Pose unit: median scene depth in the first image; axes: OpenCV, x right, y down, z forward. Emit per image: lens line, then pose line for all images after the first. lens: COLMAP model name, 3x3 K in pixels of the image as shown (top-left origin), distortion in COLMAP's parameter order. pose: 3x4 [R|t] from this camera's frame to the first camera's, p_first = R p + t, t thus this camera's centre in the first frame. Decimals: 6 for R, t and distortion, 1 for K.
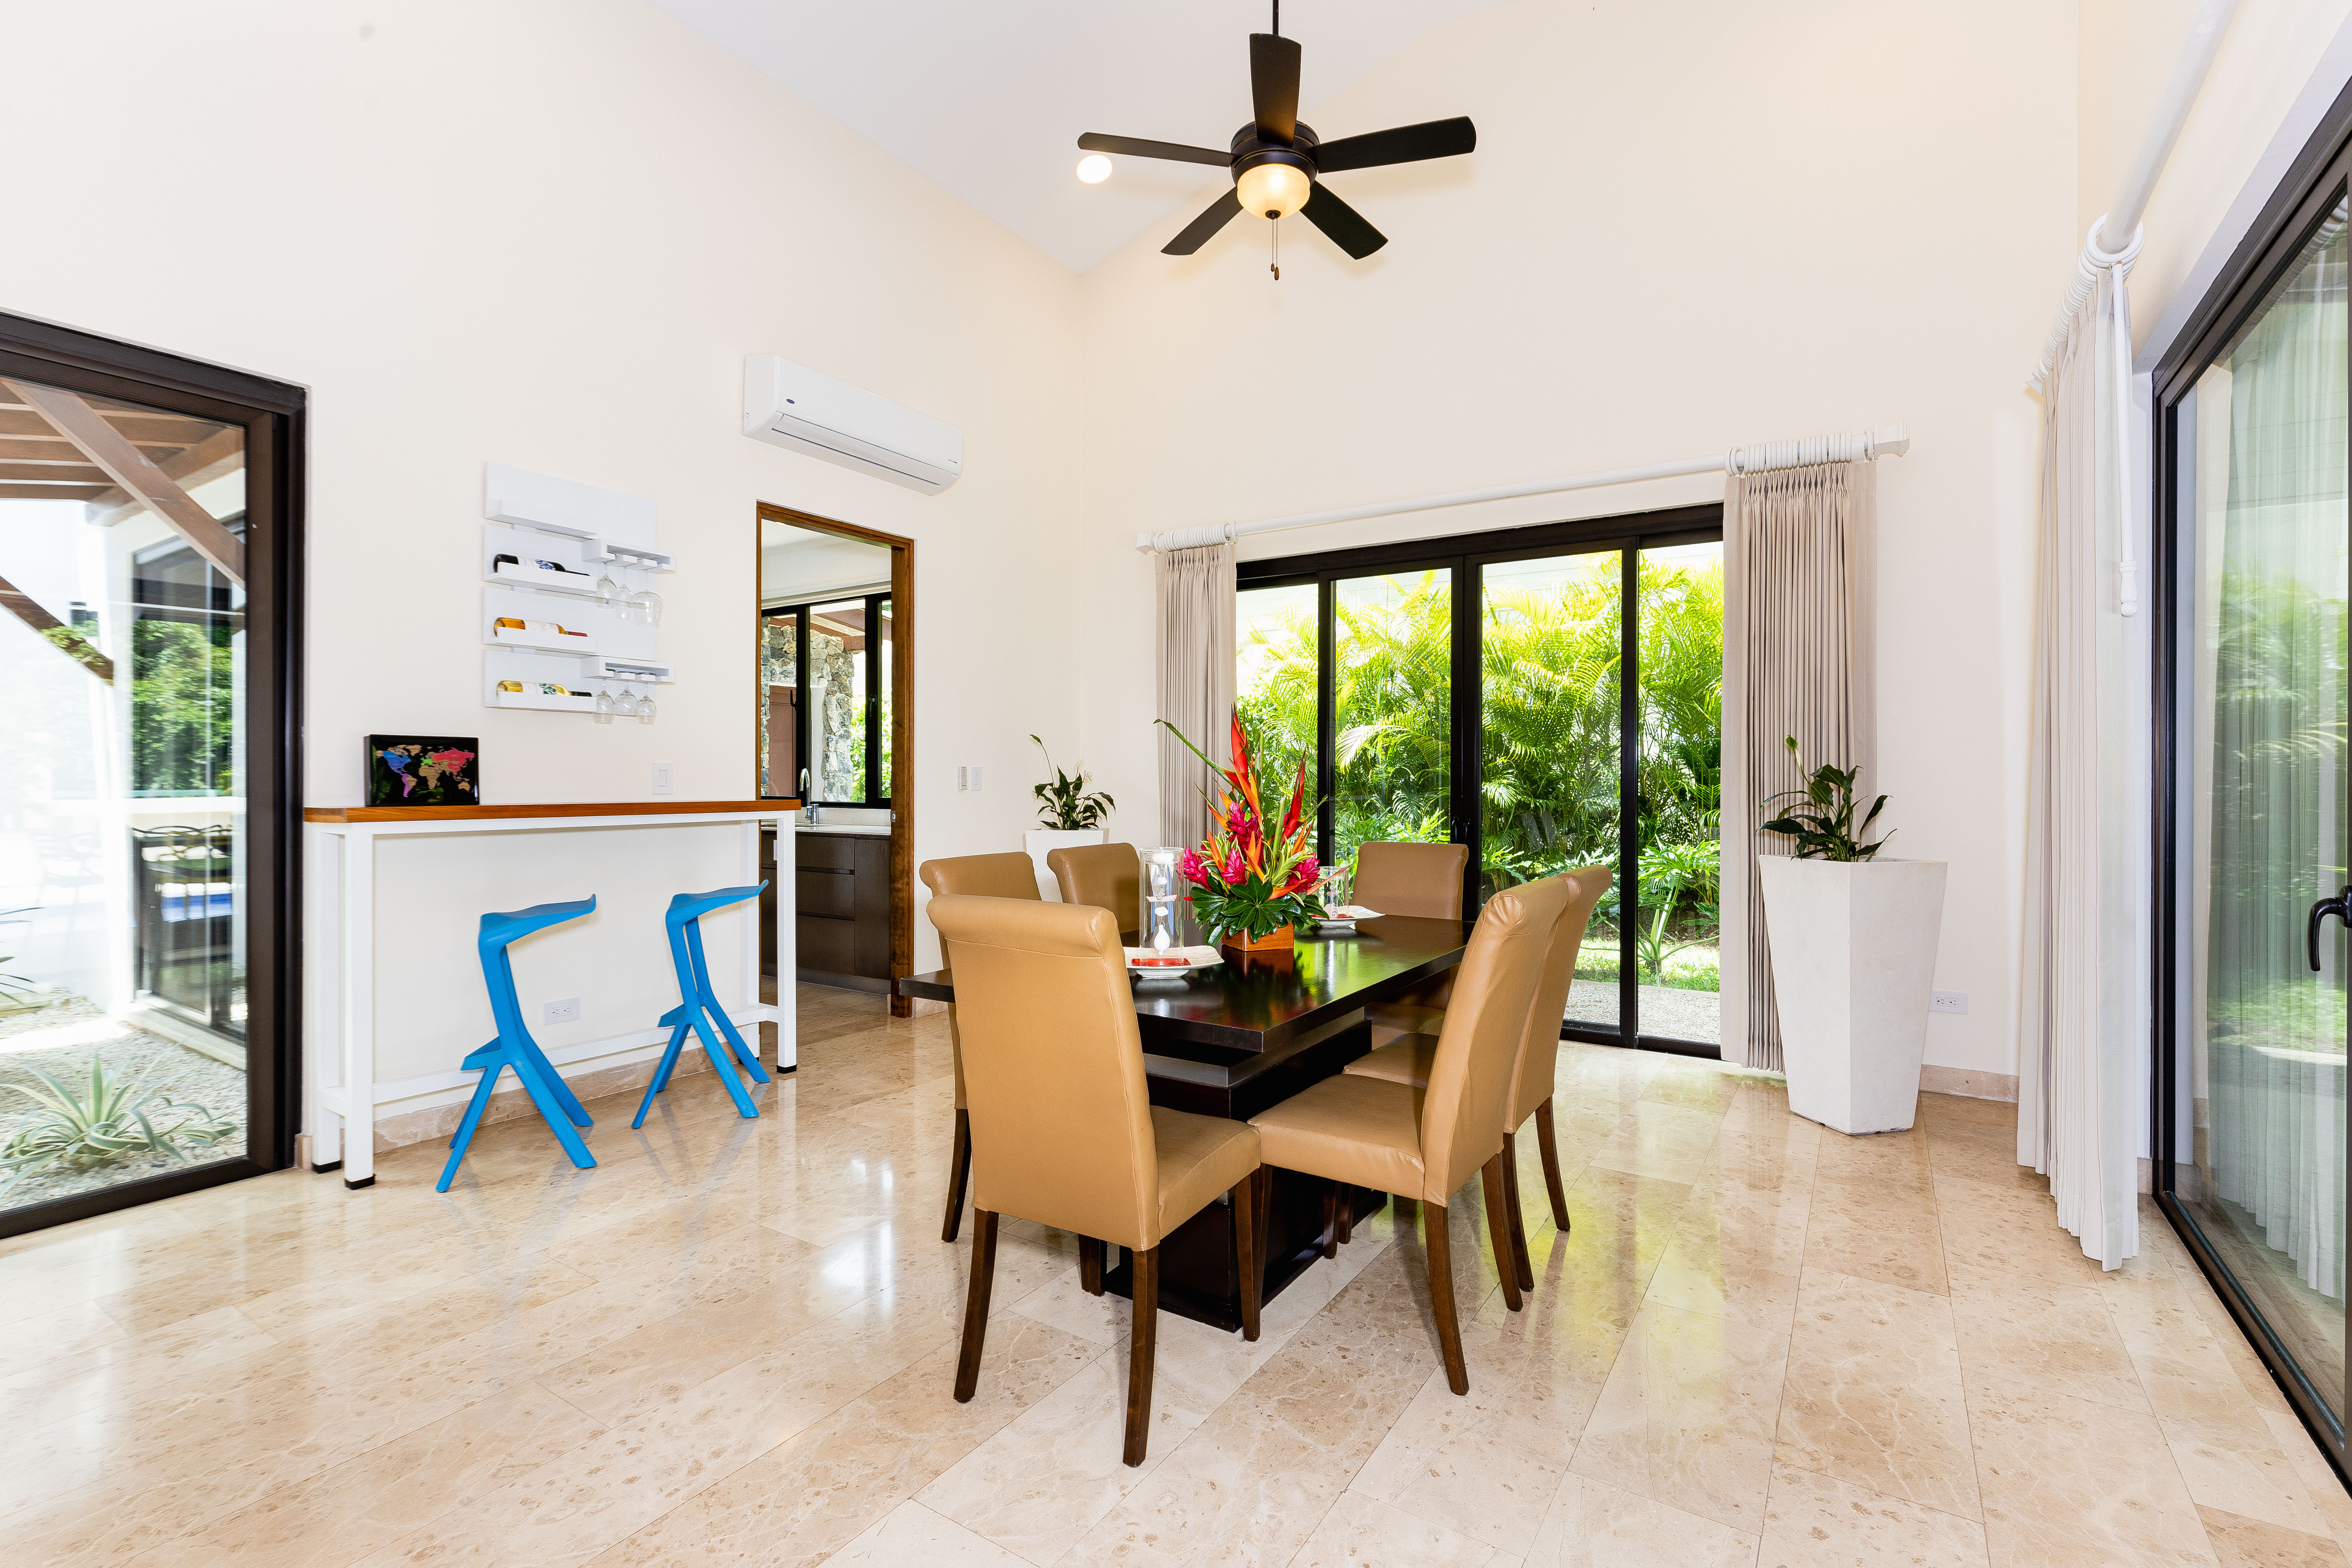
lens RADIAL K [[1064.6, 0, 1187.1], [0, 1064.6, 779.3], [0, 0, 1]] dist [-0.000514, -0.001011]
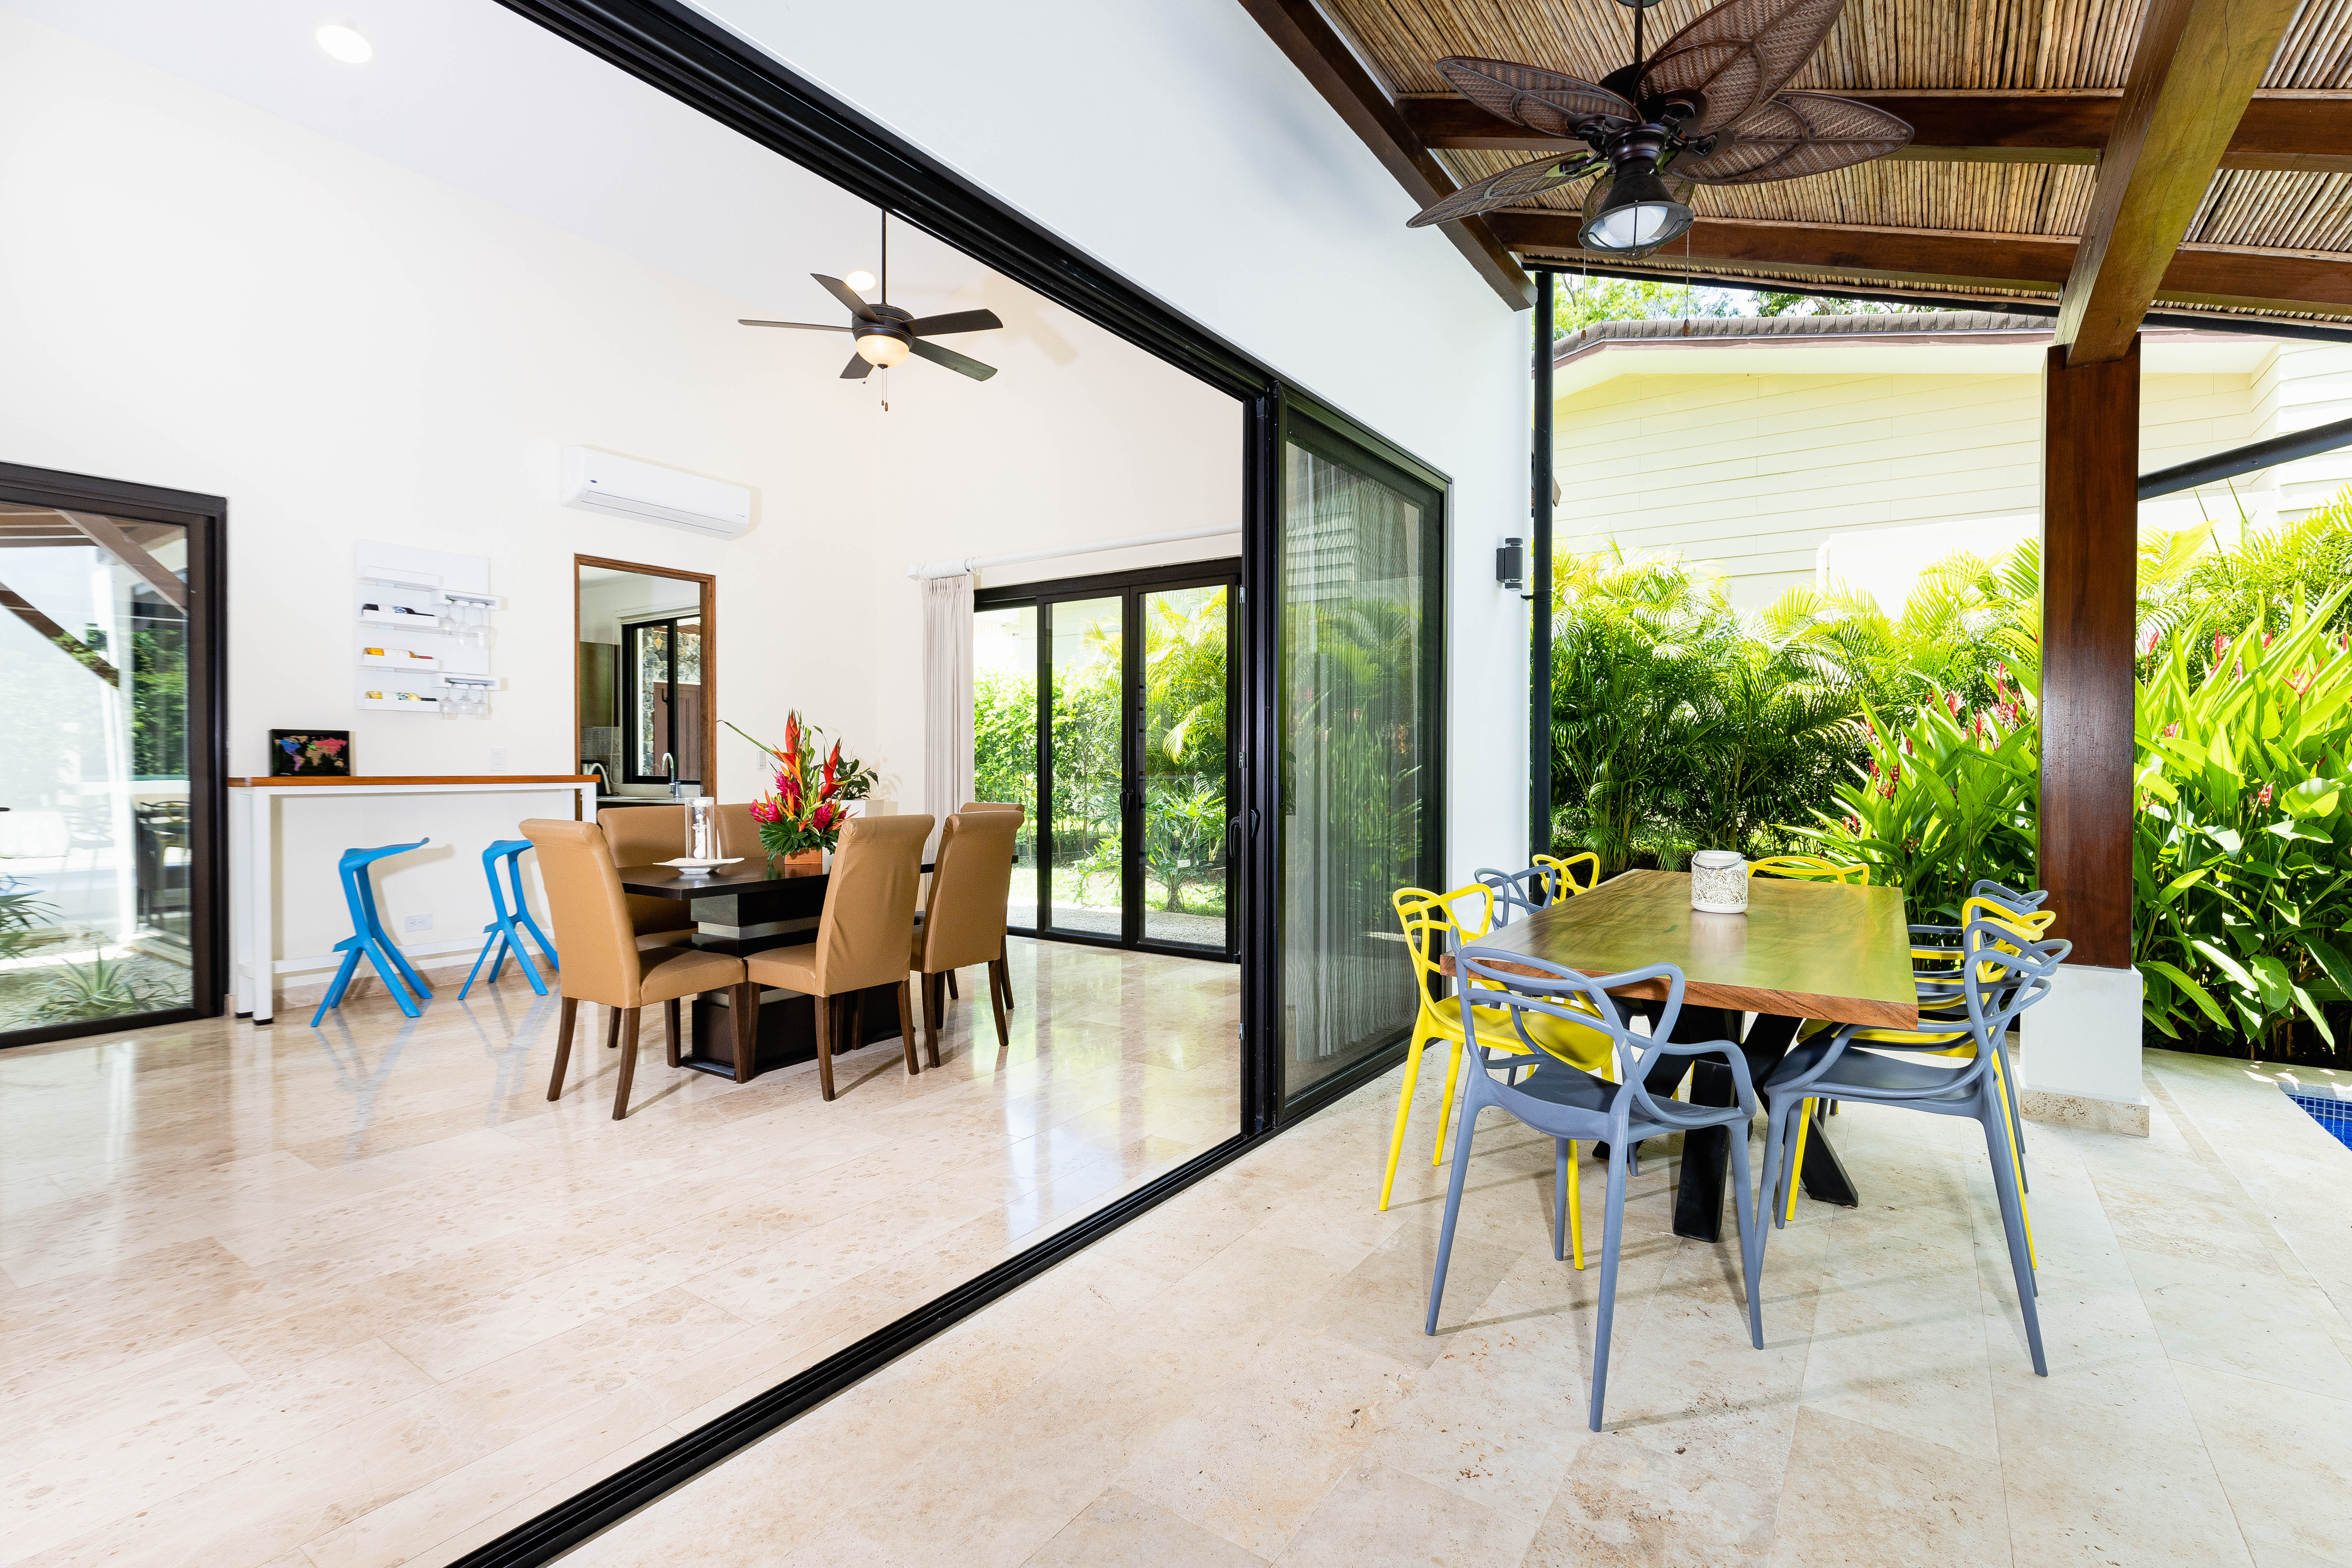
lens RADIAL K [[1064.6, 0, 1156.3], [0, 1064.6, 778.9], [0, 0, 1]] dist [-0.000514, -0.001011]
pose [[0.999563, -0.000195, -0.029554, 0.458744], [0.000588, 0.999911, 0.013305, 0.007944], [0.029549, -0.013316, 0.999475, -0.405220]]
